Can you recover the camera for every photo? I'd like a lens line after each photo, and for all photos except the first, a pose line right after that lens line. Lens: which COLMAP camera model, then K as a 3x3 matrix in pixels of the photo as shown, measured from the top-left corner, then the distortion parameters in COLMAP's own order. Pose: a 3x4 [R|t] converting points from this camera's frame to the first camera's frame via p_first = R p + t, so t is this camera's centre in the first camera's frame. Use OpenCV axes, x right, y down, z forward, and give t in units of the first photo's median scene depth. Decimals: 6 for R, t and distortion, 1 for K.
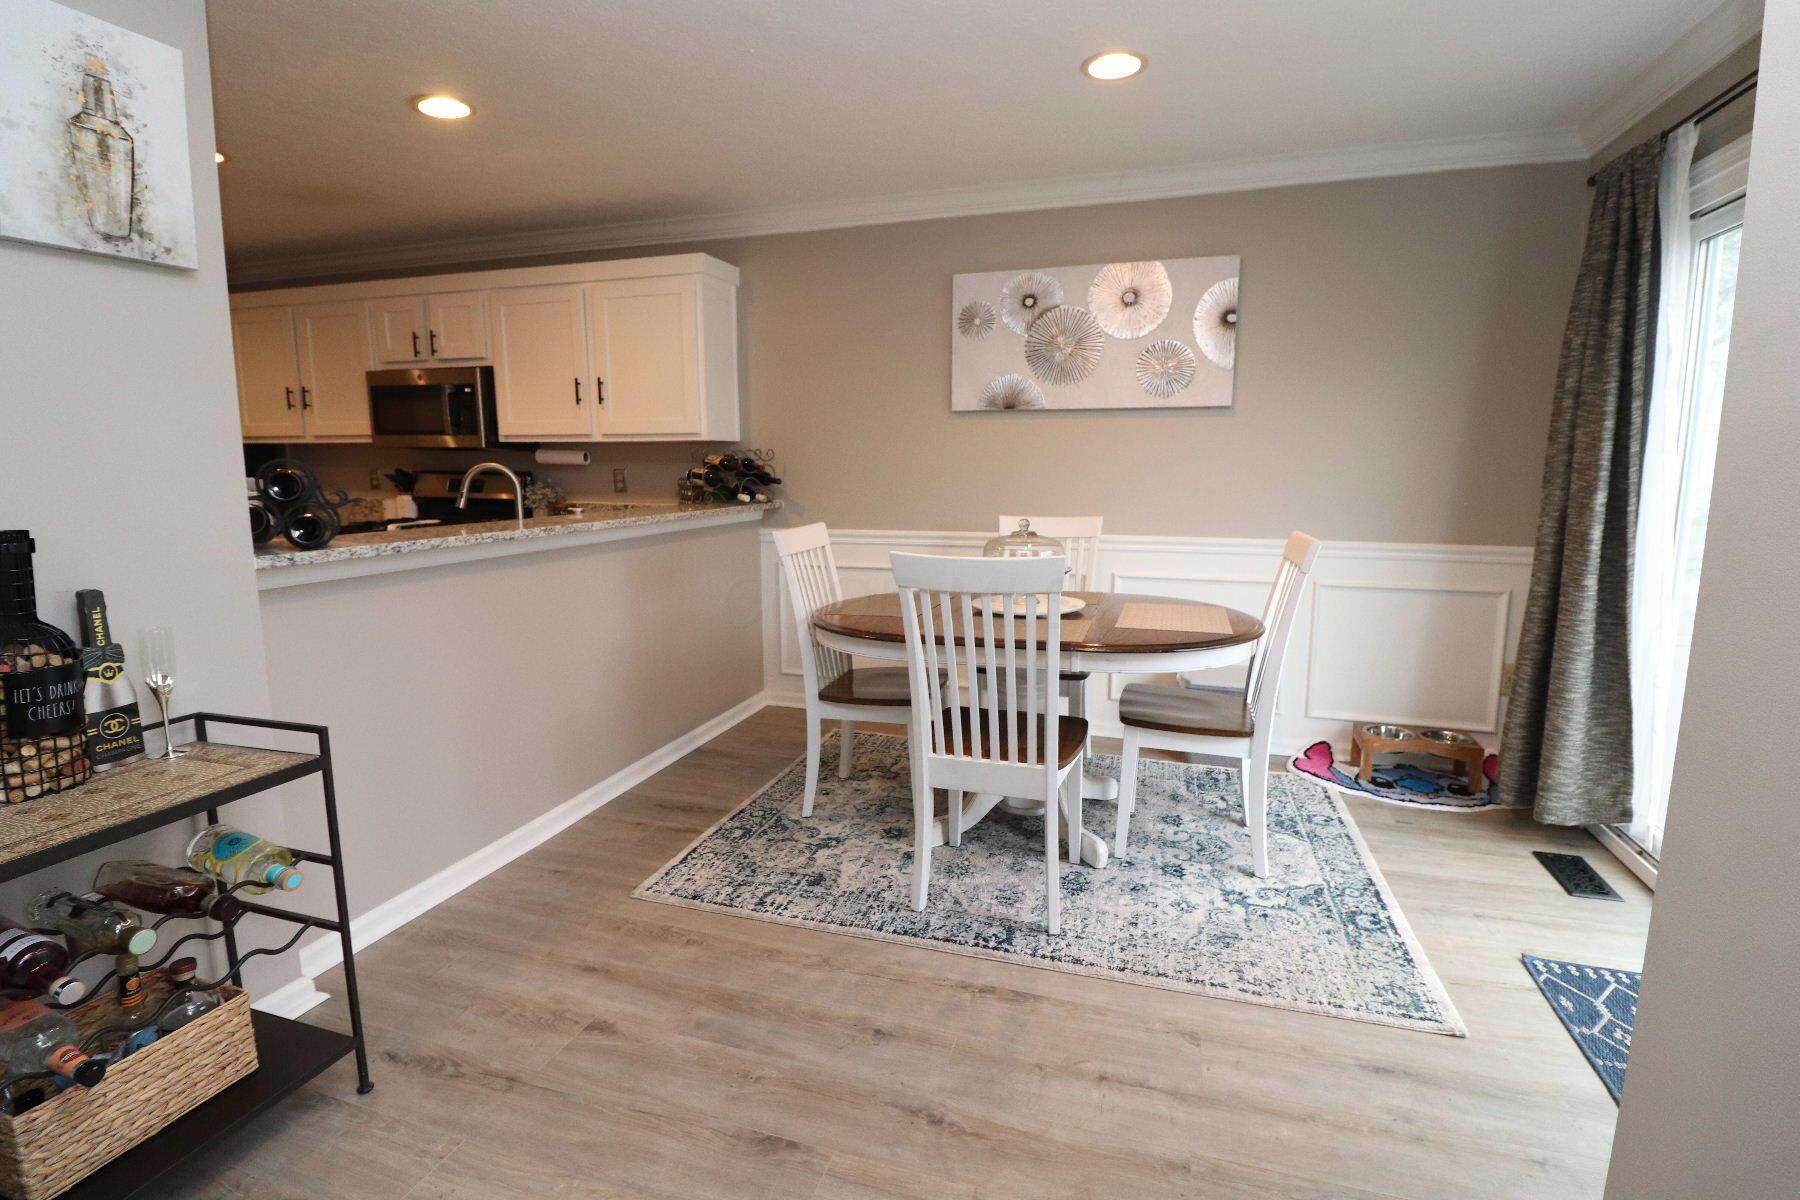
lens RADIAL K [[866.1, 0, 885.2], [0, 866.1, 588.9], [0, 0, 1]] dist [0.001219, -0.000165]
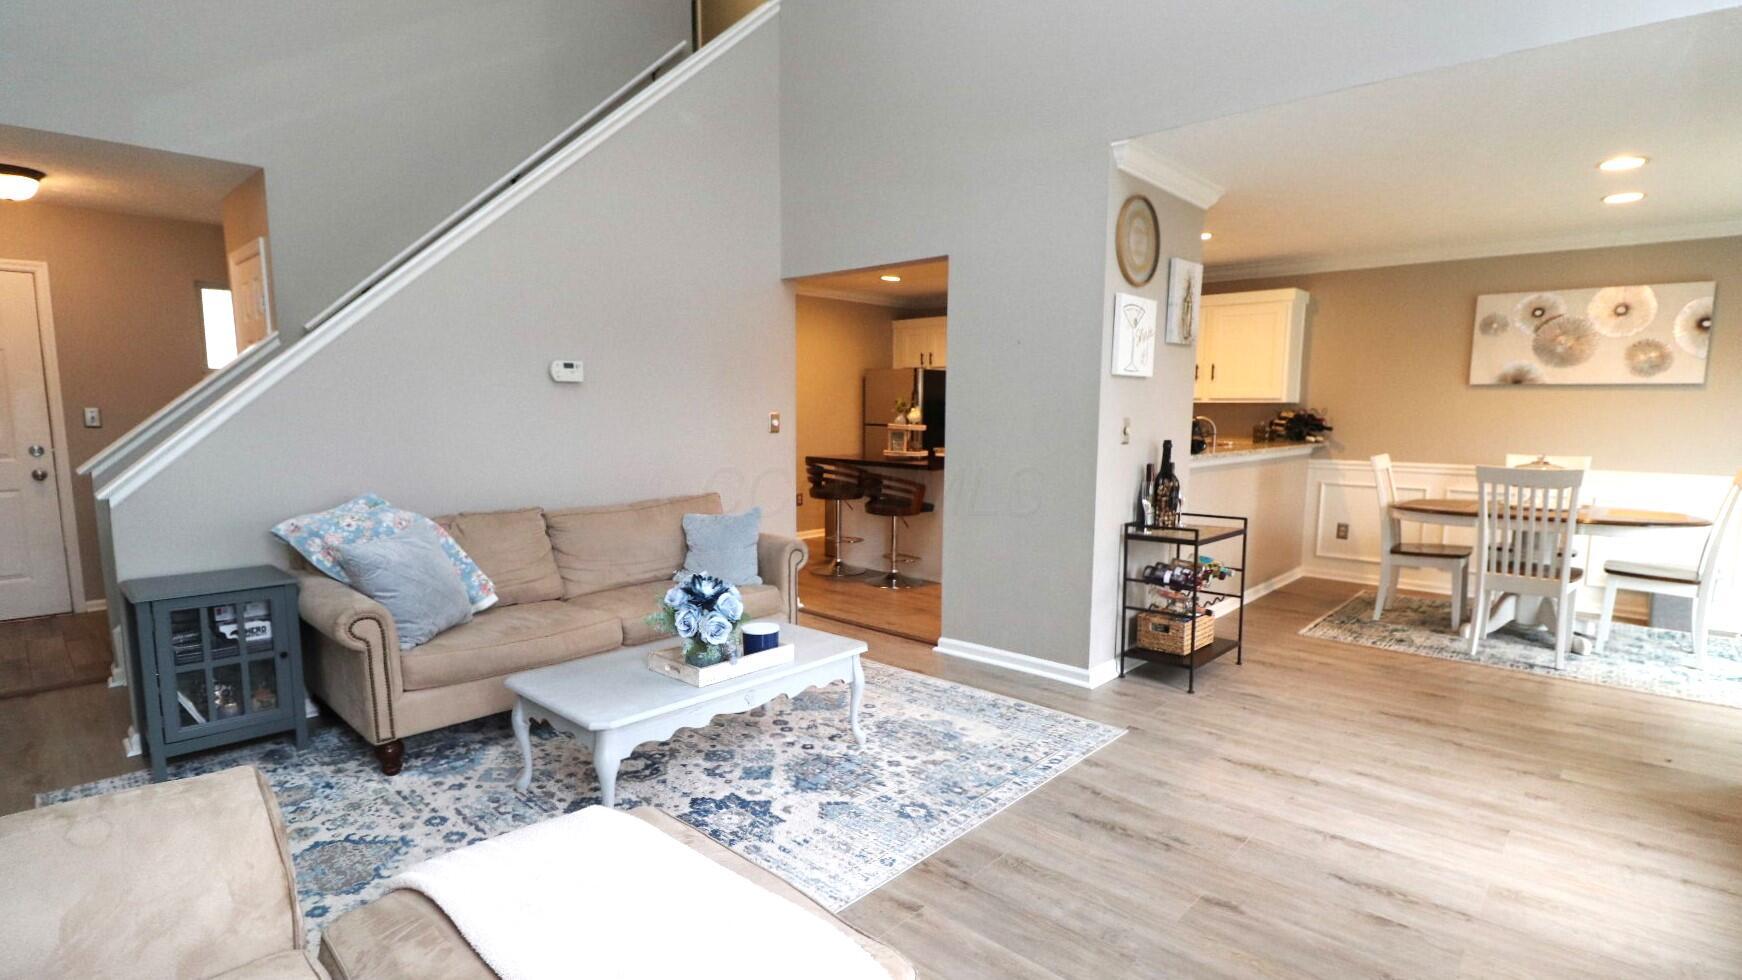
lens RADIAL K [[826.3, 0, 869.9], [0, 826.3, 526.3], [0, 0, 1]] dist [-0.024578, -0.003551]
pose [[0.905543, 0.064345, -0.419348, -0.271231], [-0.066665, 0.997734, 0.009137, 0.102380], [0.418985, 0.019682, 0.907780, -0.753522]]
